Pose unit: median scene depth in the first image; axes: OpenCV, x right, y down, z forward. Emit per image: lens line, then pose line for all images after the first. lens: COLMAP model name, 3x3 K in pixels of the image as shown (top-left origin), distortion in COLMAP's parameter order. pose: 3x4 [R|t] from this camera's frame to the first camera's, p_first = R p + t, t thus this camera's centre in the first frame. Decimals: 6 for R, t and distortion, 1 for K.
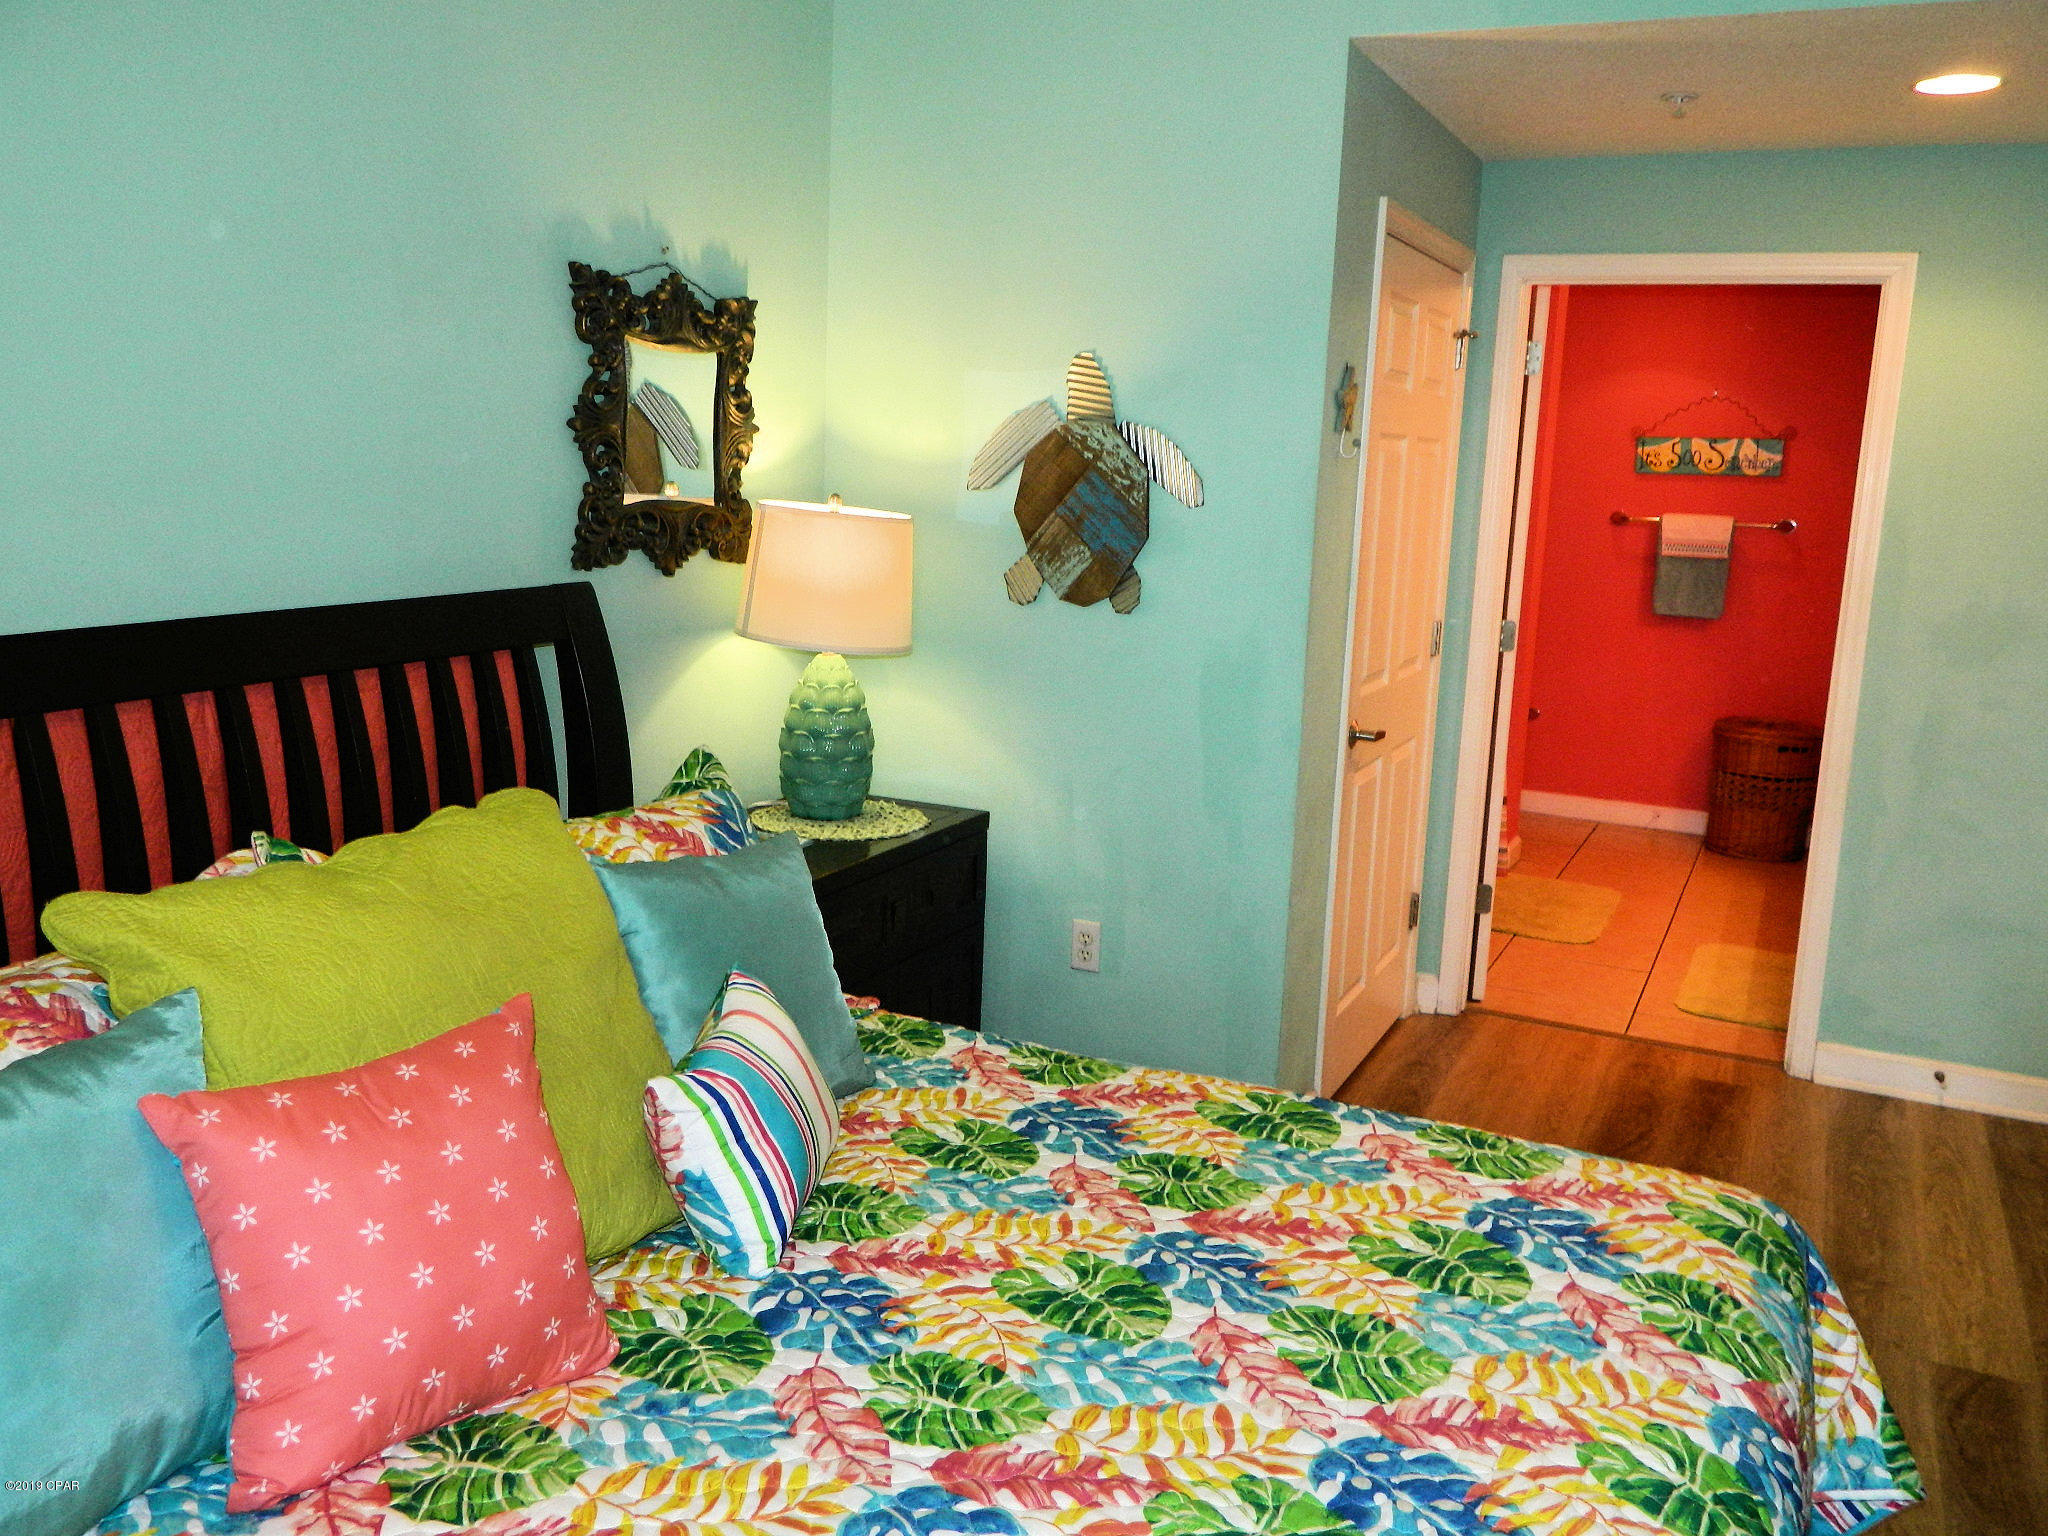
lens RADIAL K [[1728.2, 0, 1024.0], [0, 1728.2, 768.0], [0, 0, 1]] dist [0.003655, 0.019385]
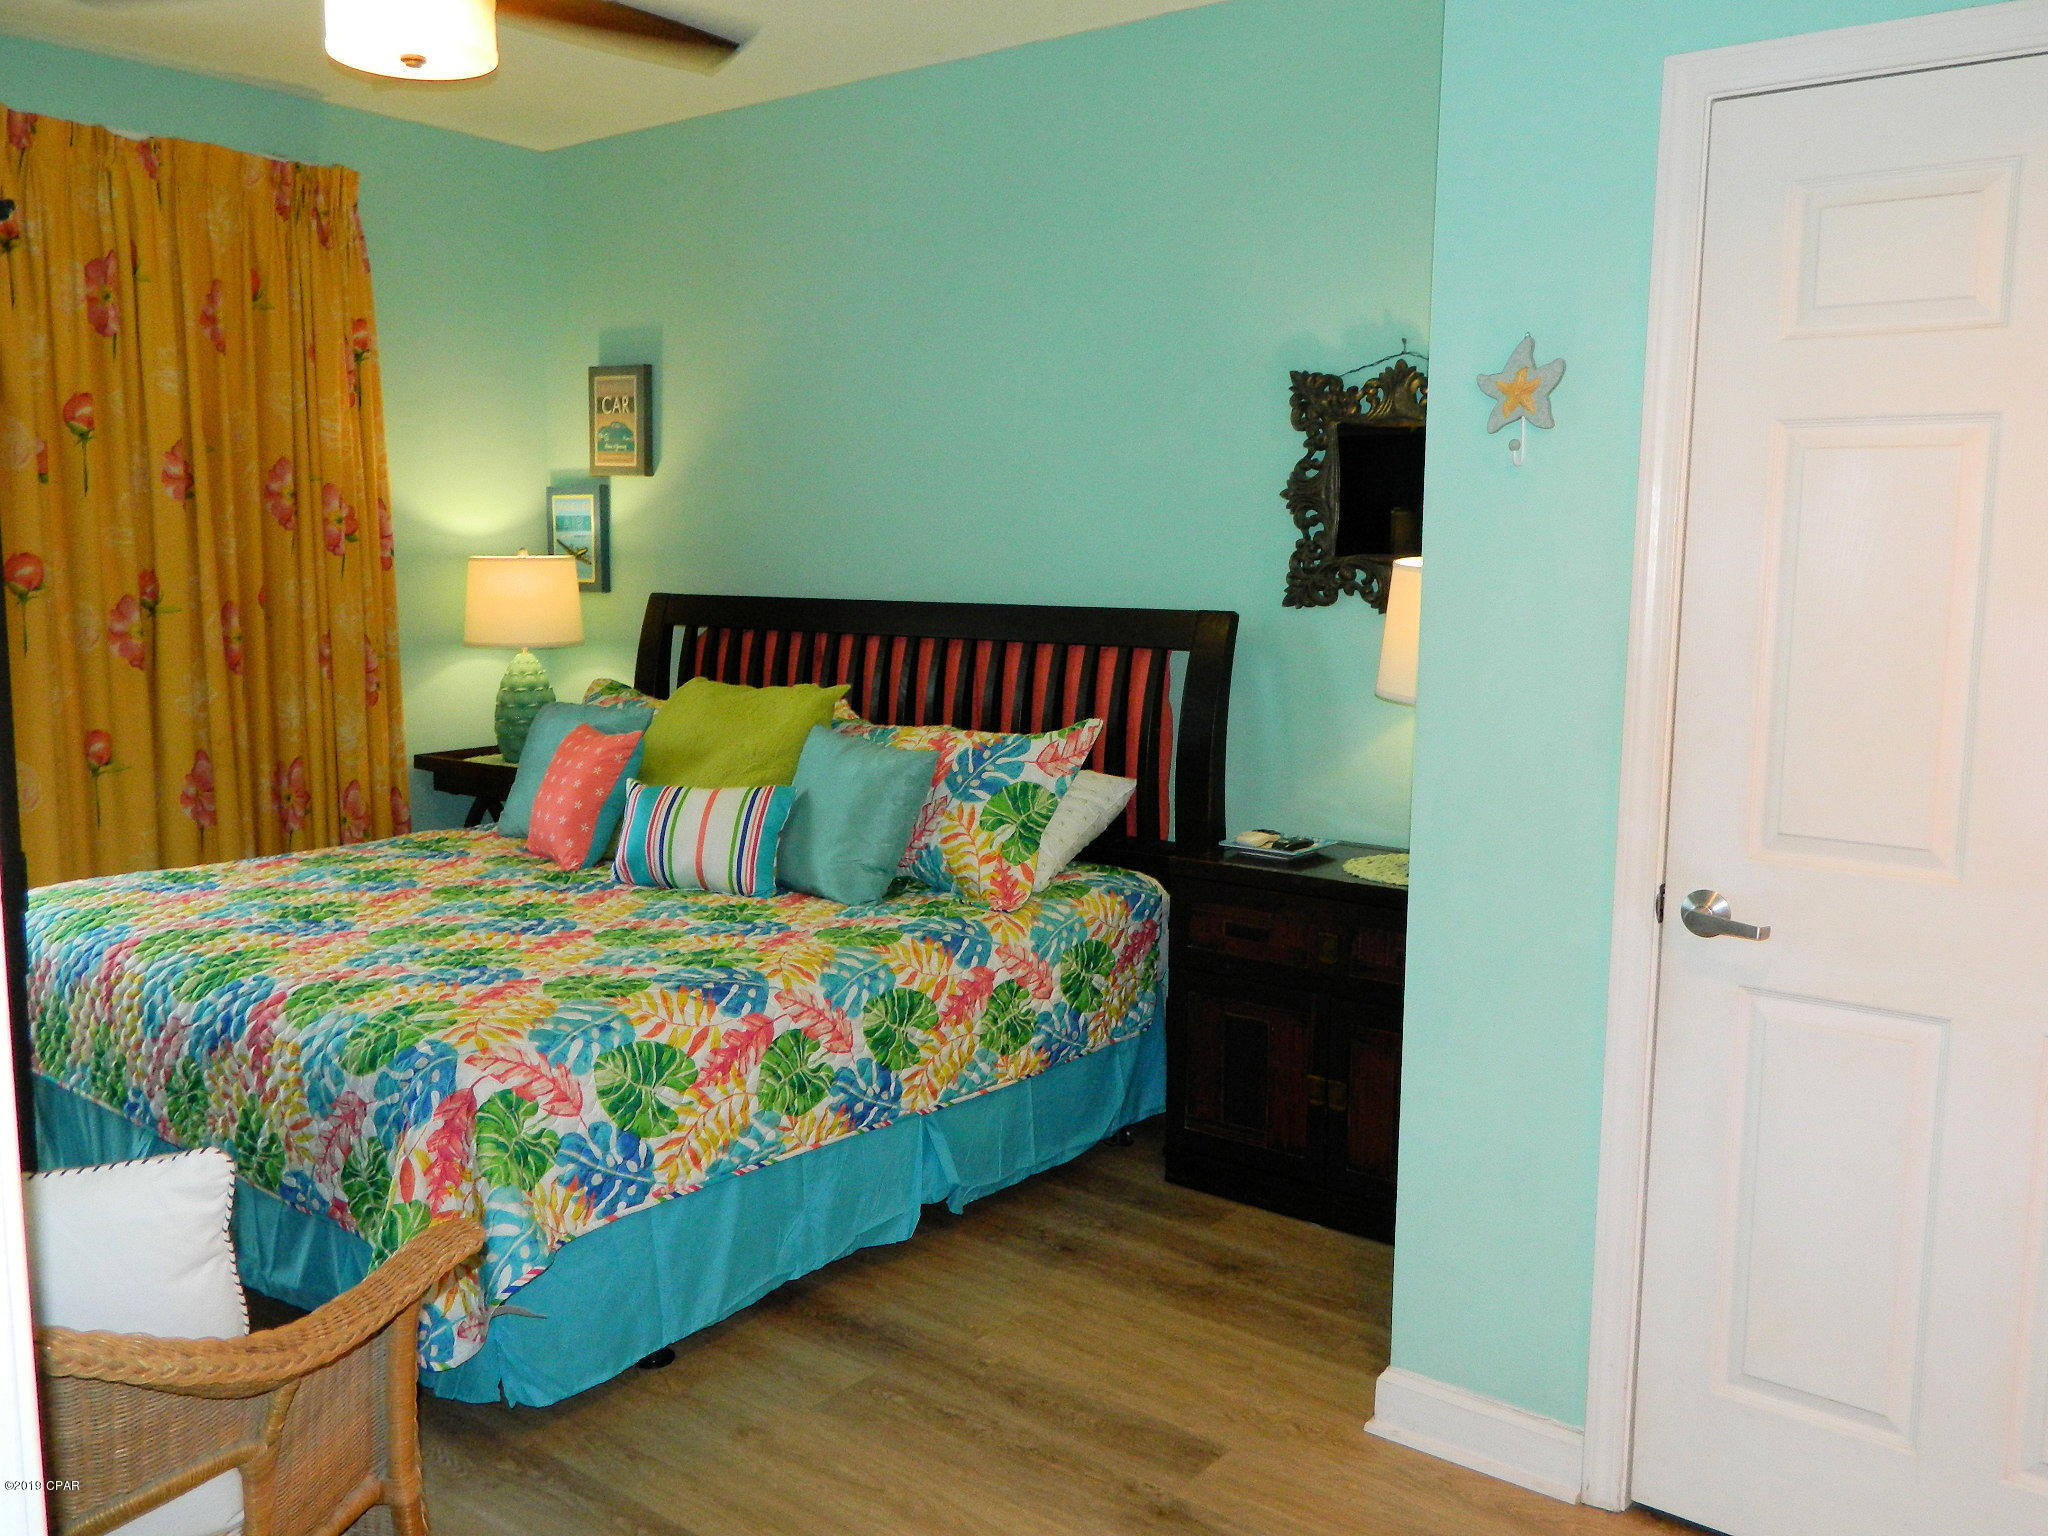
lens RADIAL K [[1708.6, 0, 1018.6], [0, 1708.6, 759.2], [0, 0, 1]] dist [-0.004075, -0.004431]
pose [[-0.223147, 0.081266, -0.971391, 1.627010], [-0.202506, 0.970913, 0.127745, -0.202809], [0.953518, 0.225218, -0.200200, 1.740491]]
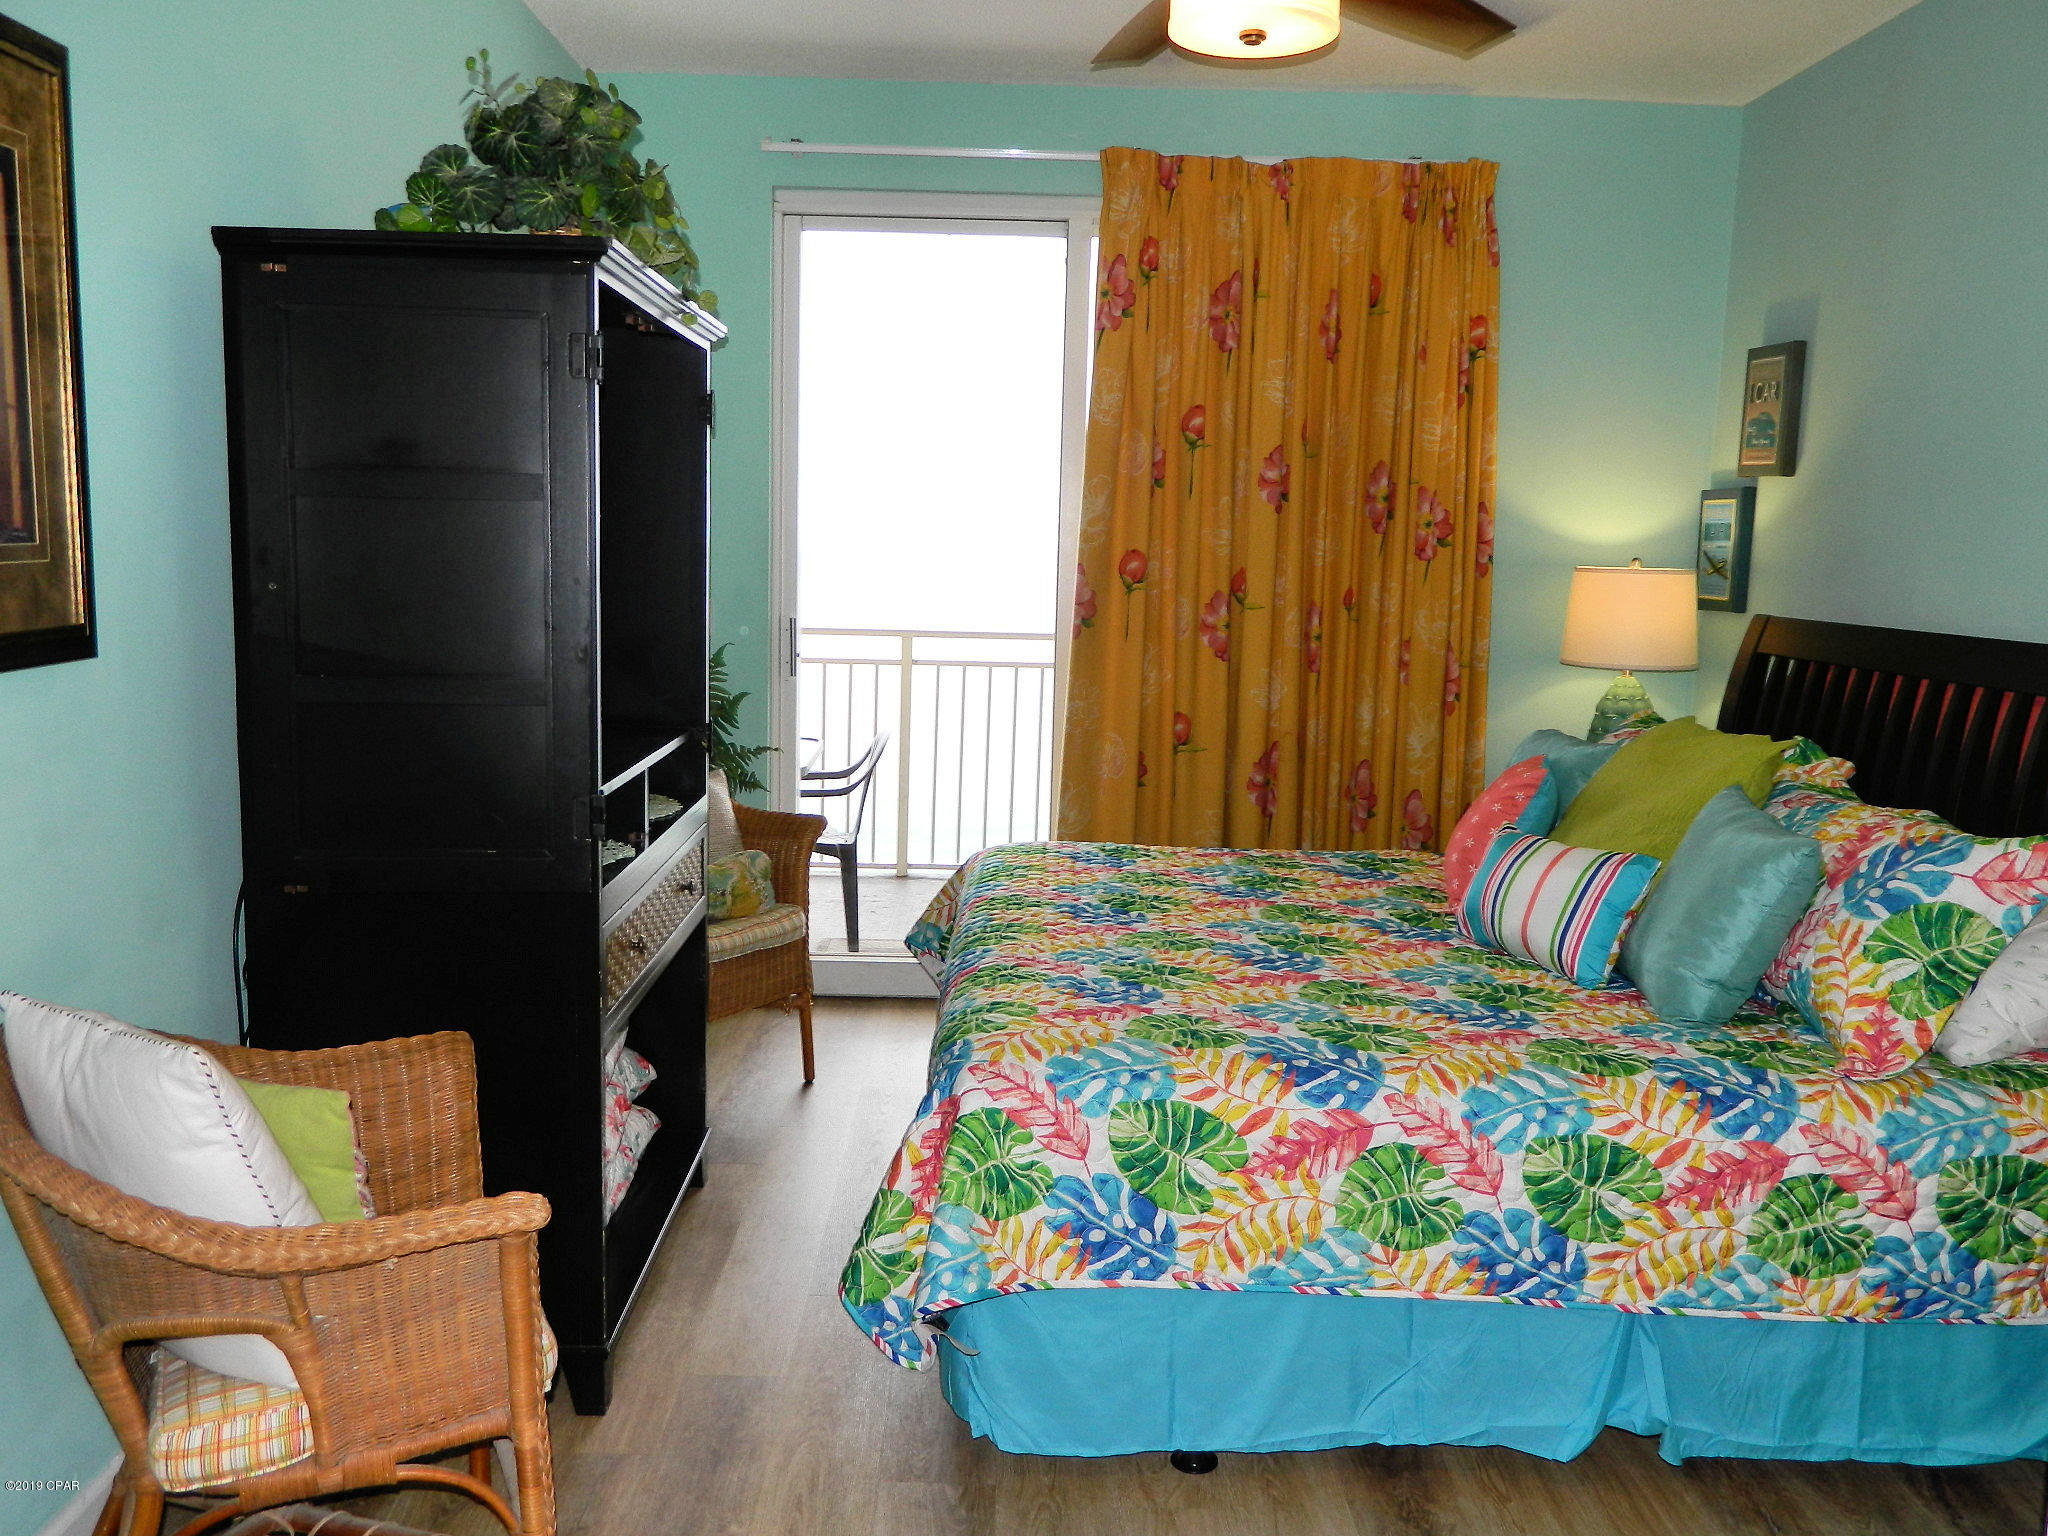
lens RADIAL K [[1707.4, 0, 1027.8], [0, 1707.4, 747.3], [0, 0, 1]] dist [-0.003608, 0.006951]
pose [[-0.896220, -0.008406, -0.443530, 0.994303], [-0.145520, 0.950066, 0.276041, -0.308926], [0.419062, 0.311936, -0.852691, 2.154176]]
